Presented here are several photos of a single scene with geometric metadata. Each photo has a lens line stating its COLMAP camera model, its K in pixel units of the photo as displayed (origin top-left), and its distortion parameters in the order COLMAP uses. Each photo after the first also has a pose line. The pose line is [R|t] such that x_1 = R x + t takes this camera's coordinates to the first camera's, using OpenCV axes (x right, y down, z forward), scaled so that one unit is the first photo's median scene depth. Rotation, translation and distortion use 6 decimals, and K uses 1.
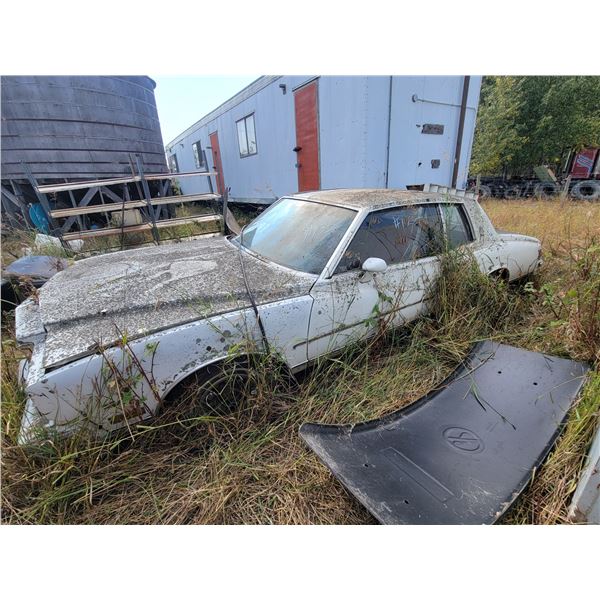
lens RADIAL K [[281.4, 0, 300.2], [0, 281.4, 299.5], [0, 0, 1]] dist [-0.000752, -0.000084]
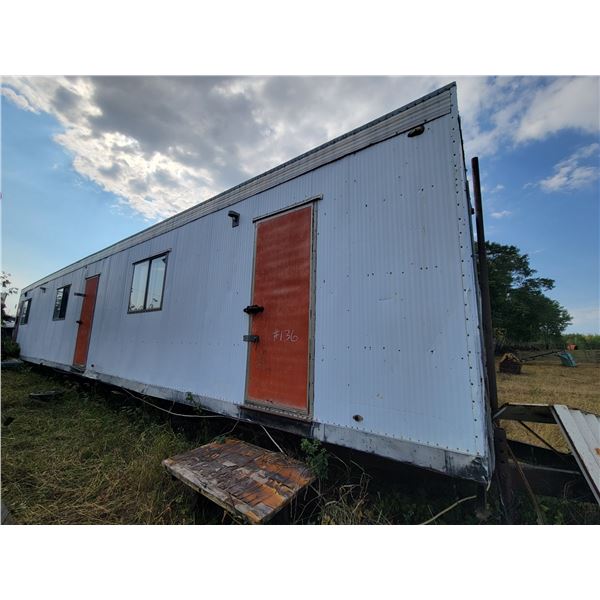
lens RADIAL K [[281.4, 0, 300.7], [0, 281.4, 300.2], [0, 0, 1]] dist [-0.000752, -0.000084]
pose [[0.933450, 0.137414, 0.331344, -0.101316], [0.060818, 0.849714, -0.523724, -0.274217], [-0.353515, 0.509022, 0.784808, 0.556515]]
